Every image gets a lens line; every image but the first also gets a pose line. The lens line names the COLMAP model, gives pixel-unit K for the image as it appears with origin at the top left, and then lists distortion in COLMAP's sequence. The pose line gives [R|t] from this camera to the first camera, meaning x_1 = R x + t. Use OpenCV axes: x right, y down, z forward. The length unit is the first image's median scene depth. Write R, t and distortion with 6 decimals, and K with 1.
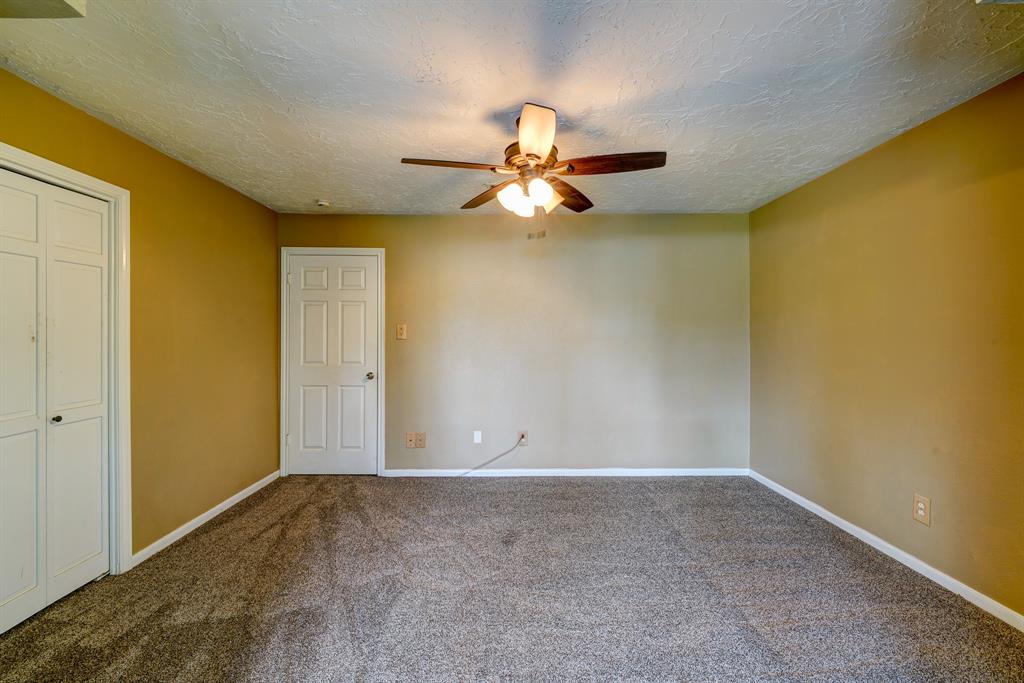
lens RADIAL K [[412.7, 0, 516.7], [0, 412.7, 337.1], [0, 0, 1]] dist [-0.000902, -0.000516]
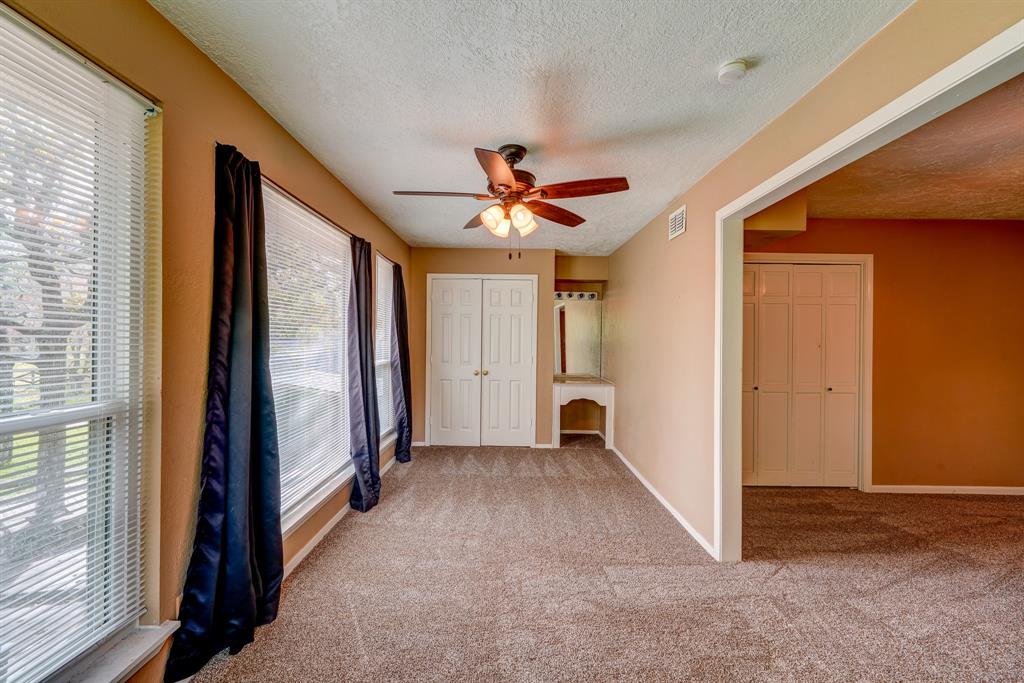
lens RADIAL K [[412.7, 0, 515.2], [0, 412.7, 343.7], [0, 0, 1]] dist [-0.000902, -0.000516]
pose [[-0.017604, 0.001181, -0.999844, 0.696443], [-0.014715, 0.999891, 0.001440, 0.009108], [0.999737, 0.014738, -0.017584, -0.358413]]
